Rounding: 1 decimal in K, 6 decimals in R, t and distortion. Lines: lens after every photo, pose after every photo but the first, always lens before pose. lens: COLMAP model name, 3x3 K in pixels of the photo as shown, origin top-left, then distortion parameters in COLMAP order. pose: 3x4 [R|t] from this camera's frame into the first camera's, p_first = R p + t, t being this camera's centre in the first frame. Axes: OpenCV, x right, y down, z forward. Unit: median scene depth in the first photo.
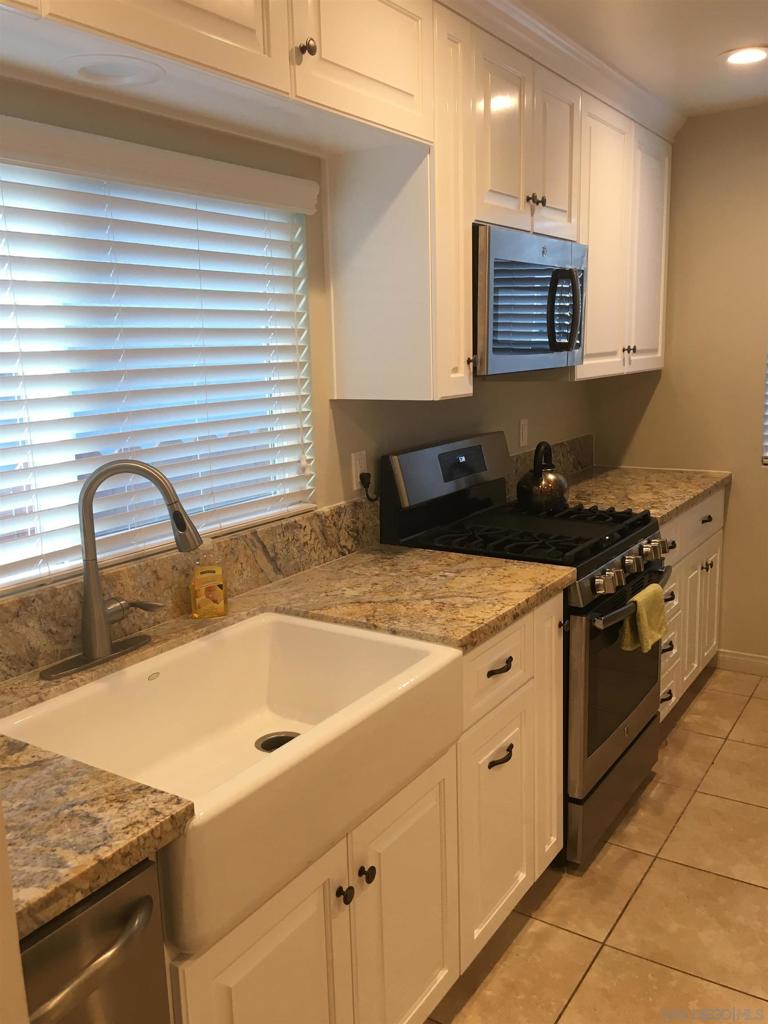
lens RADIAL K [[872.1, 0, 392.7], [0, 872.1, 508.1], [0, 0, 1]] dist [0.049748, -0.008756]
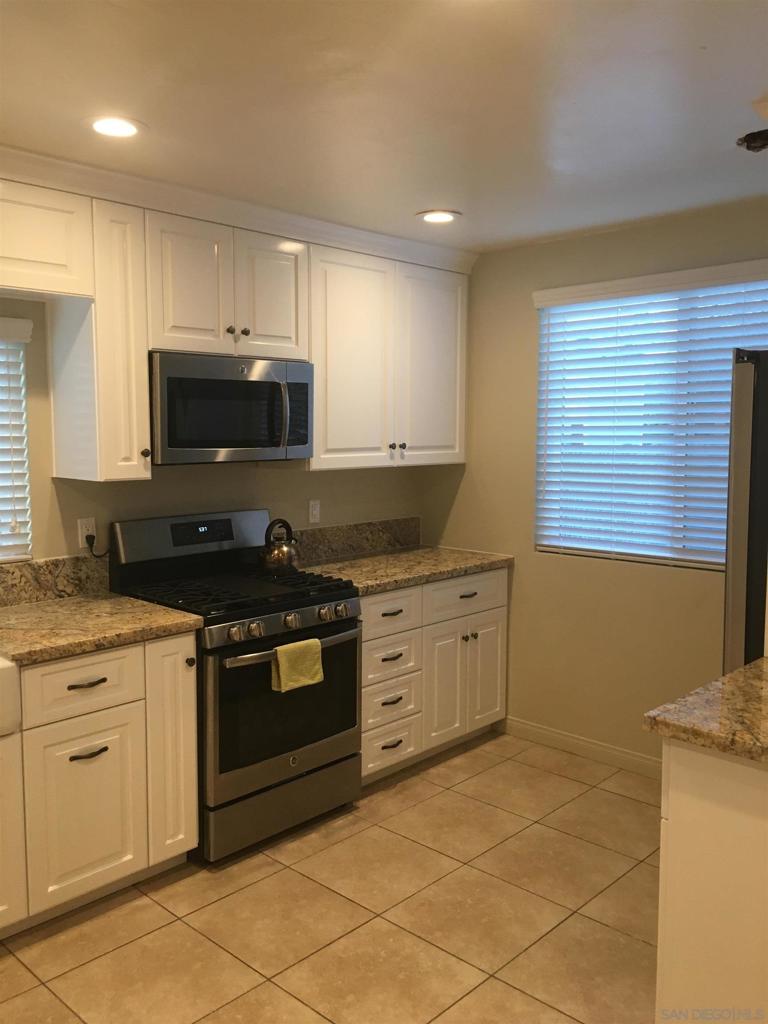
lens RADIAL K [[872.1, 0, 392.7], [0, 872.1, 508.1], [0, 0, 1]] dist [0.049748, -0.008756]
pose [[0.983227, 0.047646, -0.176054, 0.655989], [-0.062457, 0.994871, -0.079566, -0.004800], [0.171360, 0.089228, 0.981160, -0.205486]]
